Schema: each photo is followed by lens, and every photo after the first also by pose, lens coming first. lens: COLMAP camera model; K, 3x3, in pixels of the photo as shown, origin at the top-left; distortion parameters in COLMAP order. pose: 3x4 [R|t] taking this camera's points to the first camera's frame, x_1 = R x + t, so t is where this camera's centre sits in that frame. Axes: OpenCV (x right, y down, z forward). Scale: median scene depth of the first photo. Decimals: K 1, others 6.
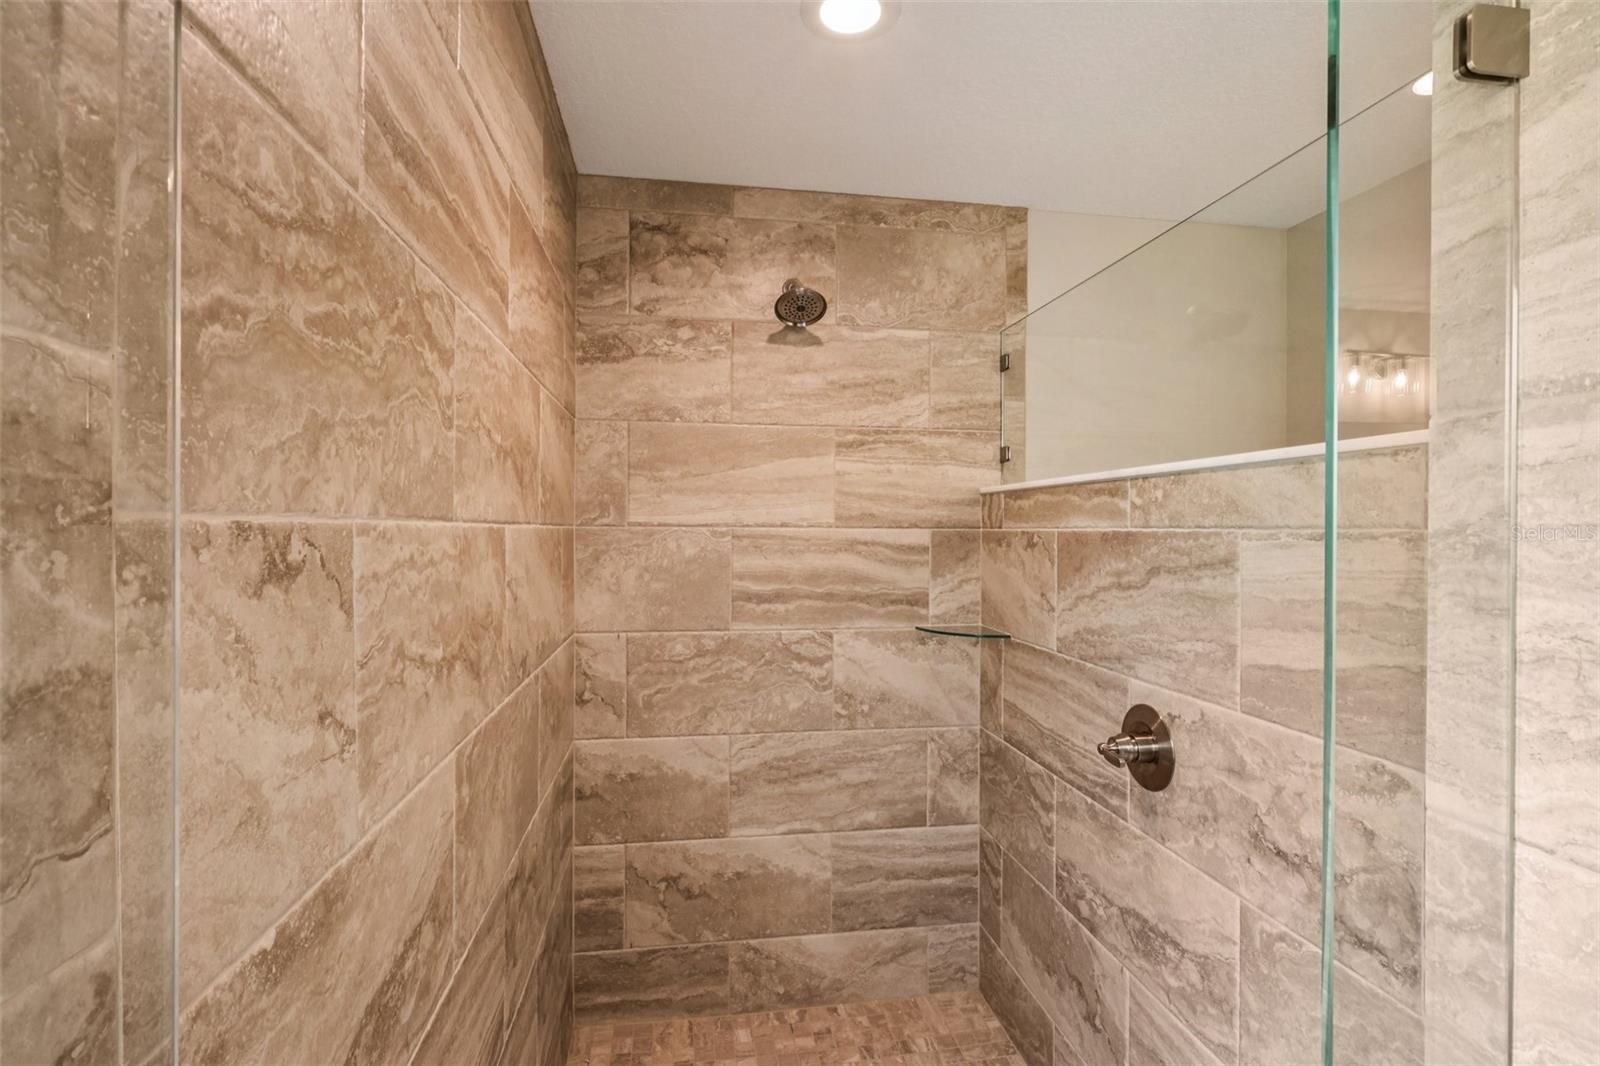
lens RADIAL K [[744.9, 0, 801.4], [0, 744.9, 530.3], [0, 0, 1]] dist [-0.001507, 0.001588]
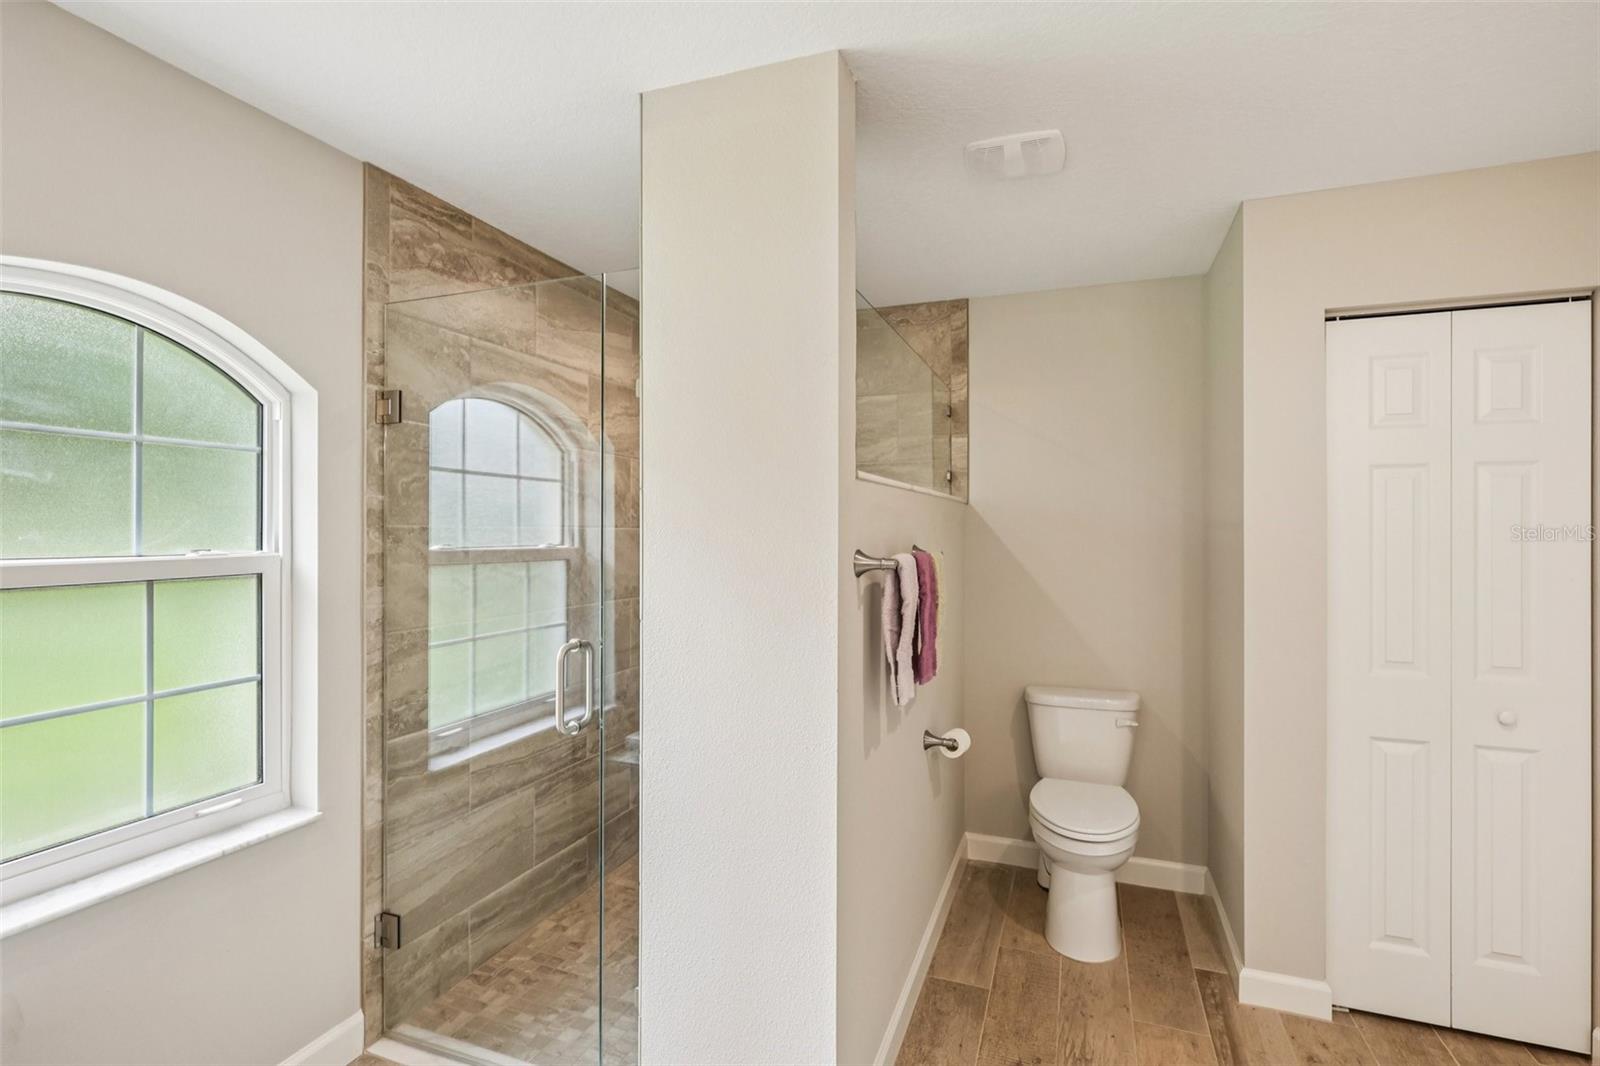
lens RADIAL K [[744.9, 0, 808.7], [0, 744.9, 530.0], [0, 0, 1]] dist [-0.001507, 0.001588]
pose [[0.870229, -0.005749, -0.492615, 0.747771], [0.004307, 0.999982, -0.004062, 0.004916], [0.492629, 0.001413, 0.870238, -0.367306]]
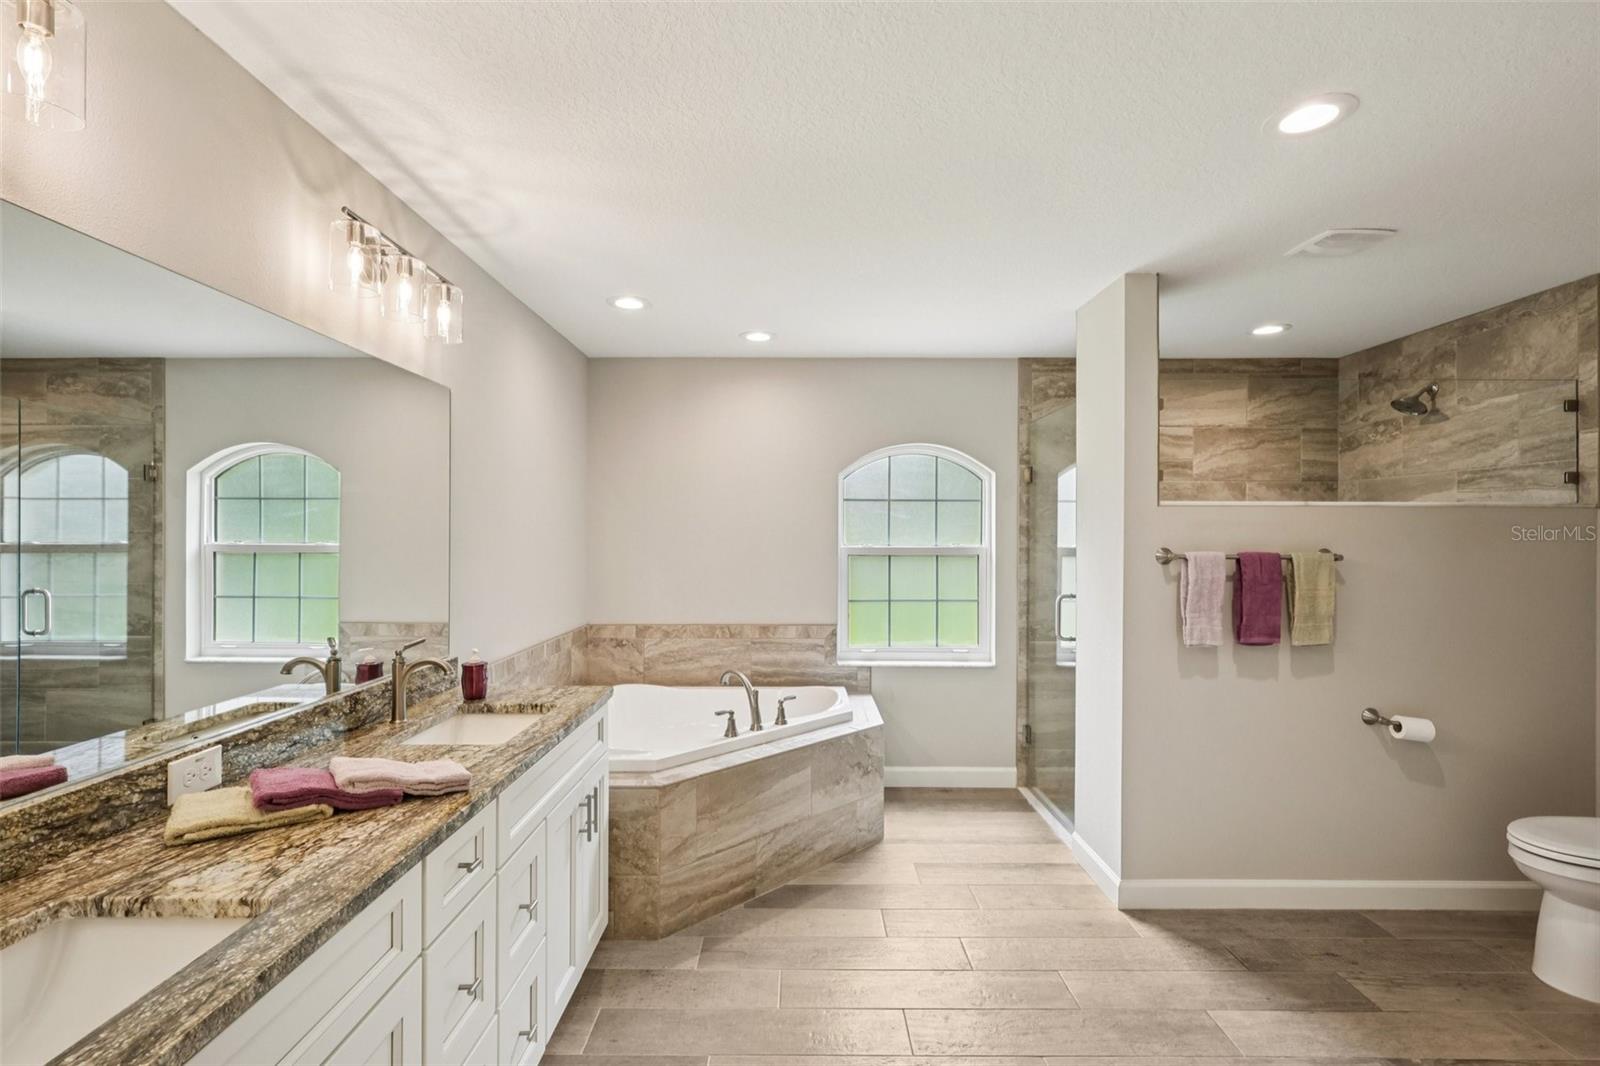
lens RADIAL K [[744.9, 0, 797.2], [0, 744.9, 545.9], [0, 0, 1]] dist [-0.001507, 0.001588]
pose [[-0.150278, 0.007916, -0.988612, 1.755558], [-0.005215, 0.999948, 0.008799, 0.010102], [0.988630, 0.006478, -0.150228, -0.115857]]
